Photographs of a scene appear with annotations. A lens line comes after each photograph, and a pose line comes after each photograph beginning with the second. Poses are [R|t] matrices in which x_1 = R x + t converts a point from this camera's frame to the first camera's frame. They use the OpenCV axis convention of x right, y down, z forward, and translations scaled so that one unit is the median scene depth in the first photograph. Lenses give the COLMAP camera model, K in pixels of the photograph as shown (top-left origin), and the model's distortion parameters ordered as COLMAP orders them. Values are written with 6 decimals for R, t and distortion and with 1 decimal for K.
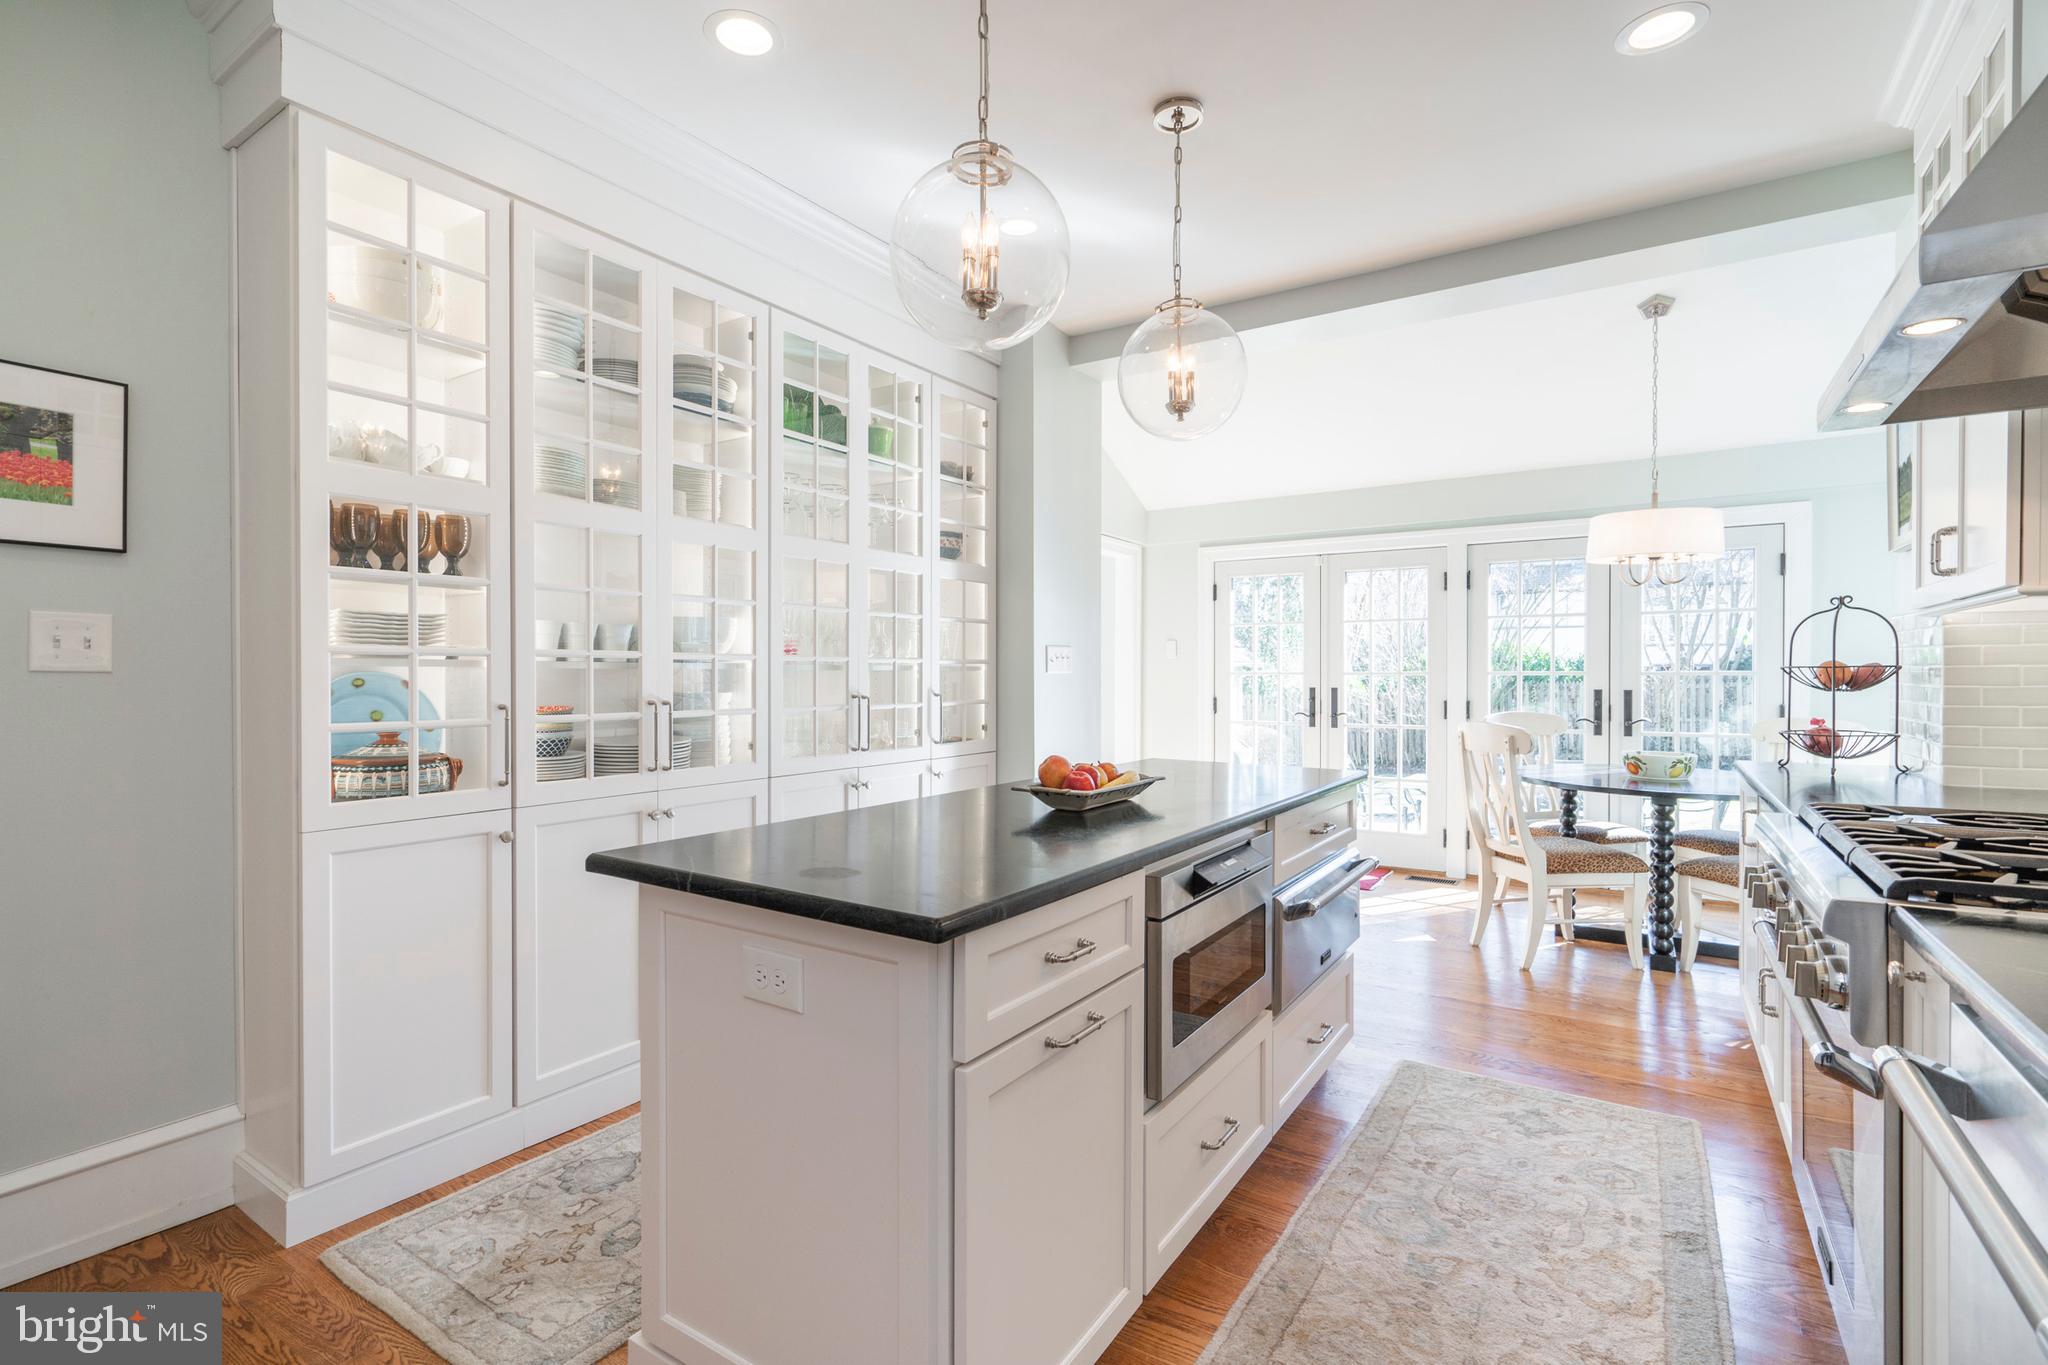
lens RADIAL K [[932.2, 0, 996.1], [0, 932.2, 688.0], [0, 0, 1]] dist [0.003372, 0.000442]
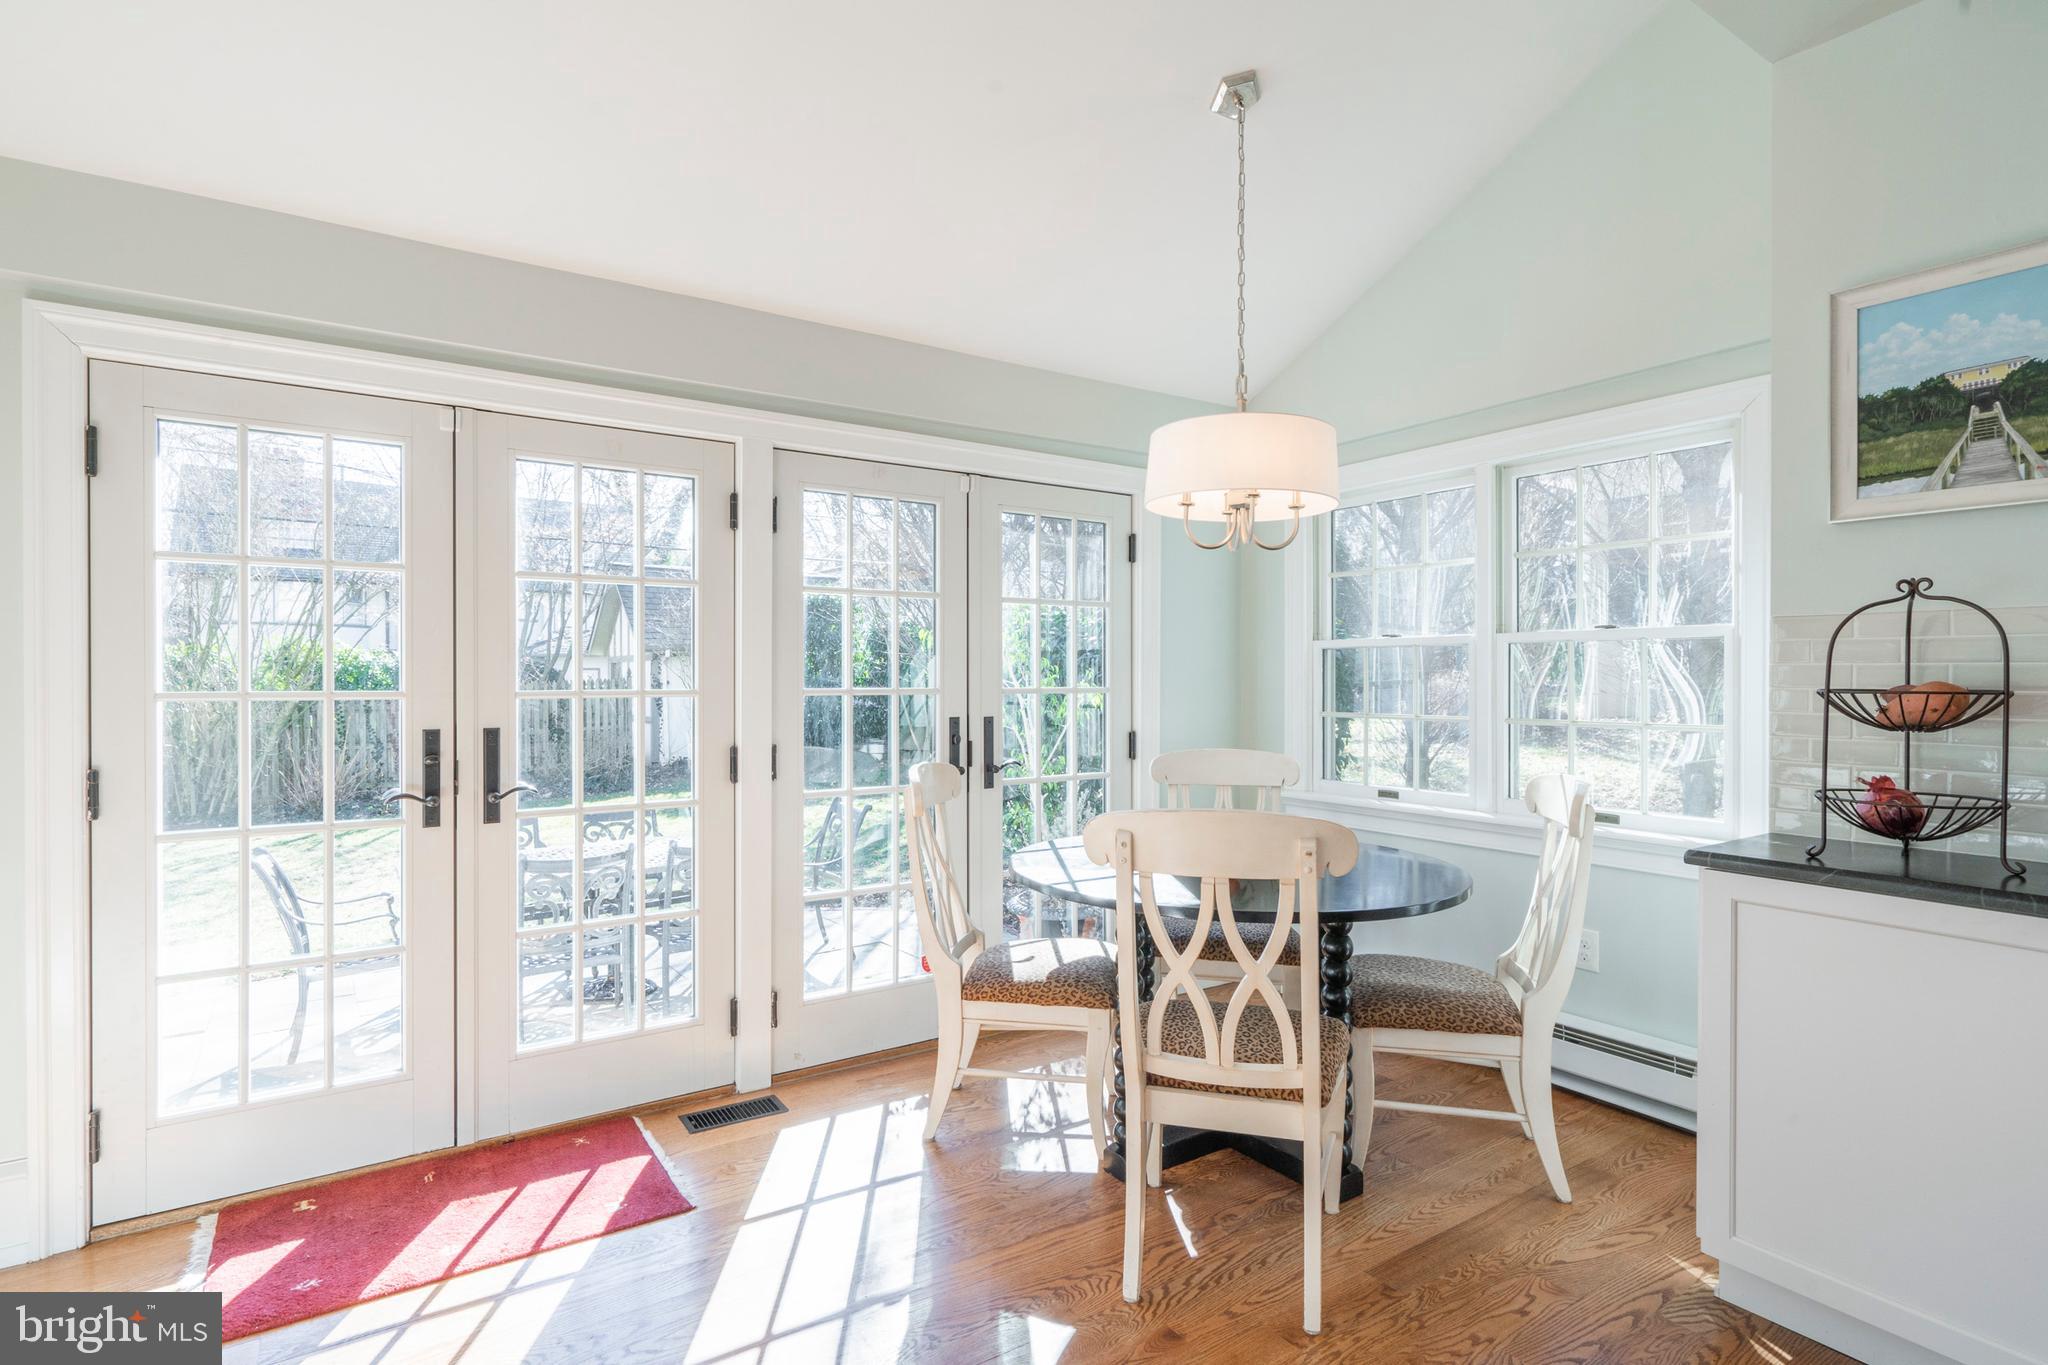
lens RADIAL K [[1008.6, 0, 1024.0], [0, 1008.6, 682.5], [0, 0, 1]] dist [0.000759, 0.000764]
pose [[0.367142, -0.000379, 0.930165, 0.053099], [0.013094, 0.999903, -0.004761, -0.032387], [-0.930073, 0.013927, 0.367112, 1.276555]]
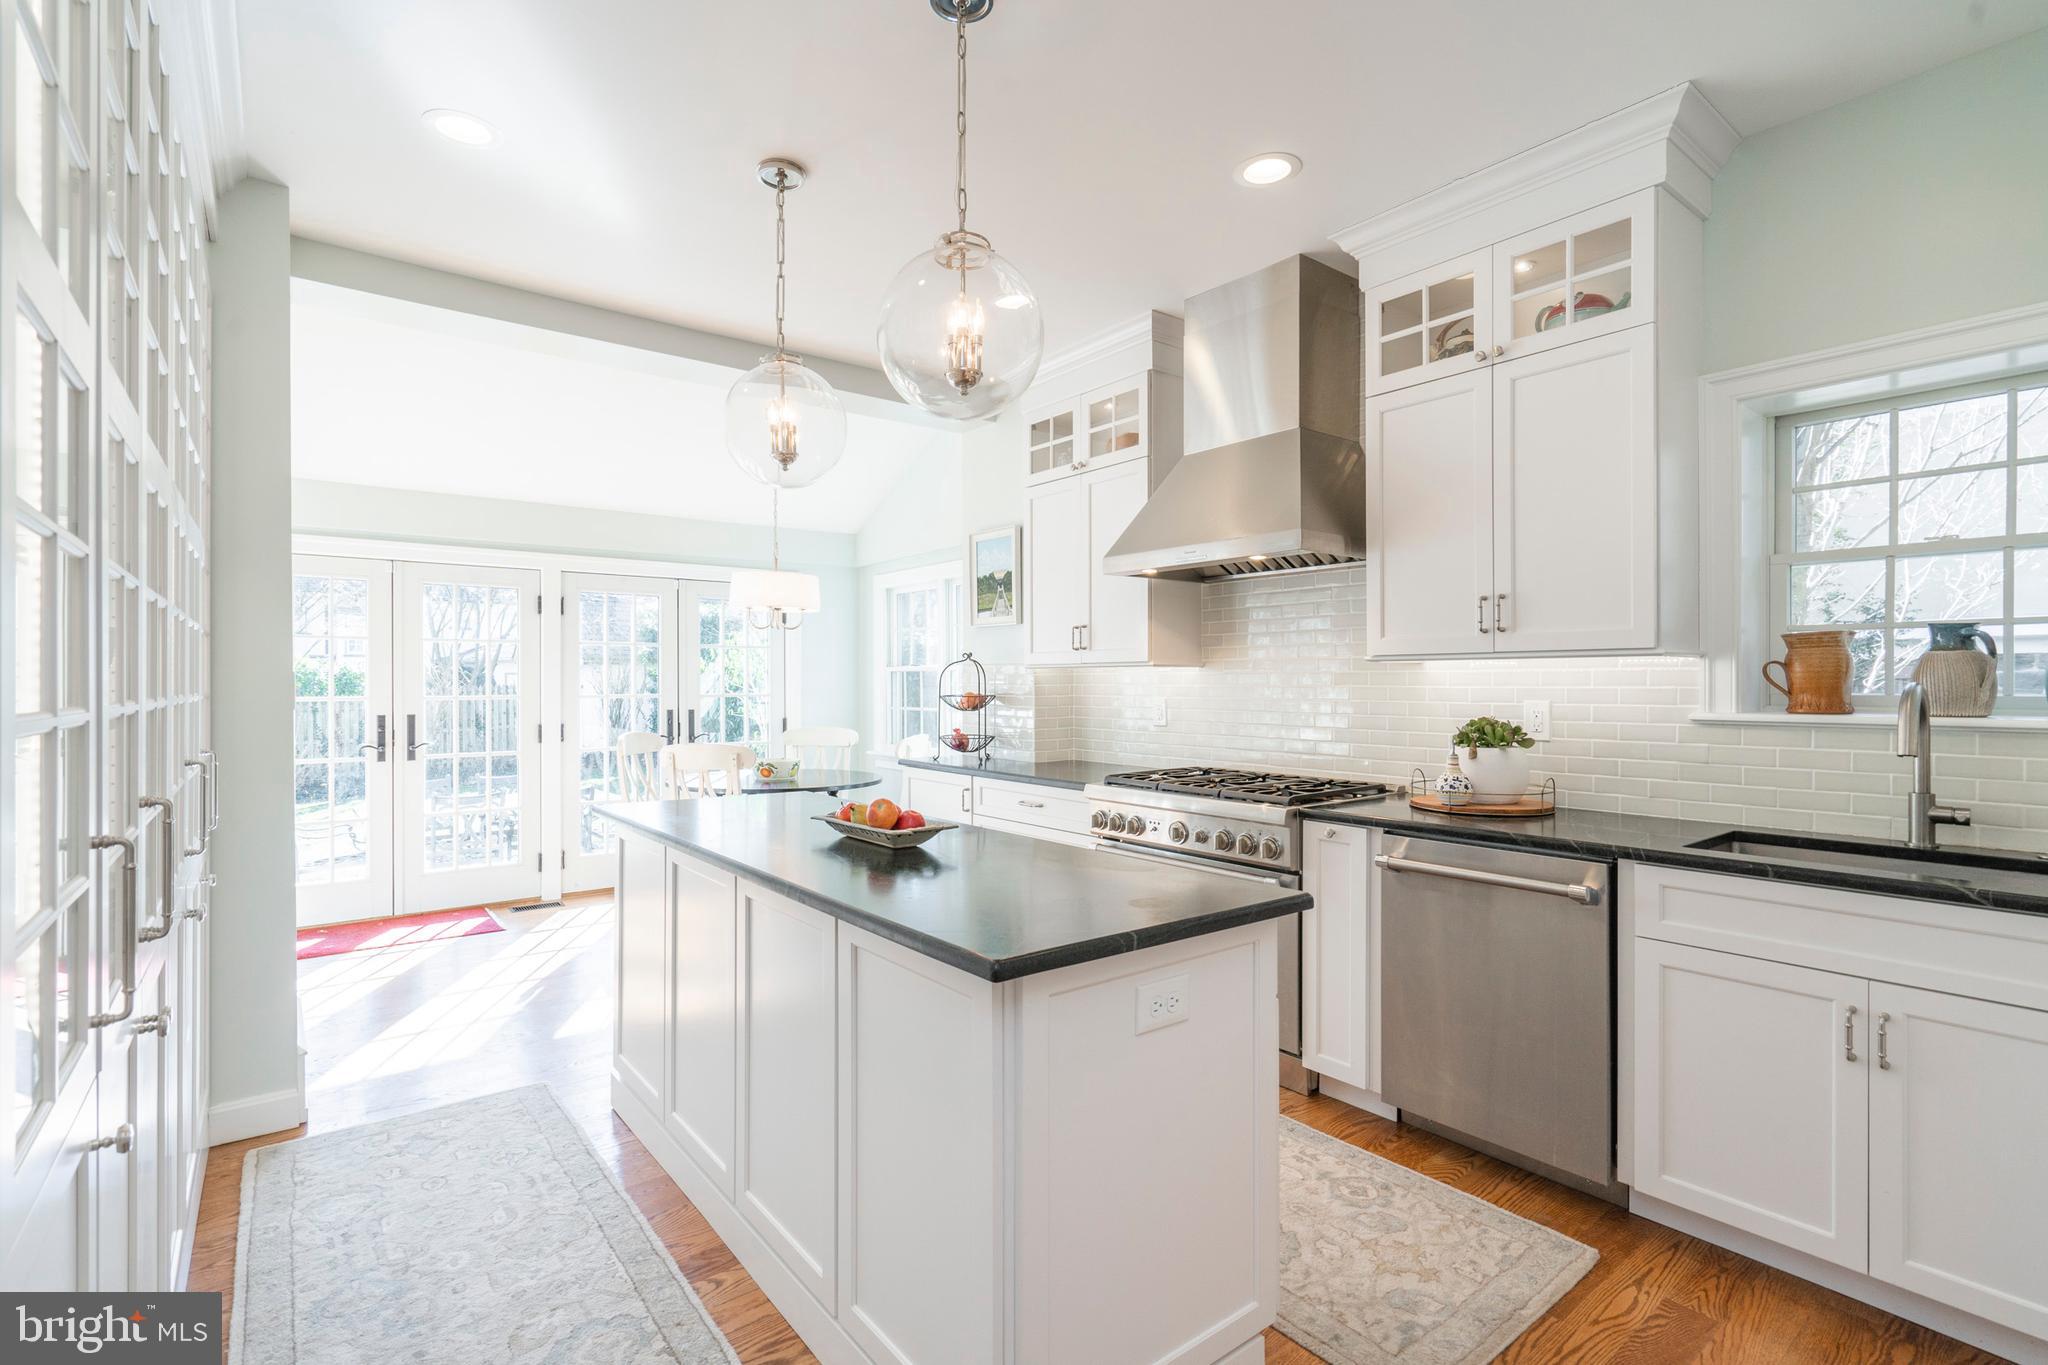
lens RADIAL K [[969.6, 0, 1003.4], [0, 969.6, 683.8], [0, 0, 1]] dist [0.004797, 0.000605]
pose [[0.320080, -0.000224, 0.947390, -0.675700], [0.014932, 0.999877, -0.004808, -0.034096], [-0.947273, 0.015685, 0.320044, 0.386779]]
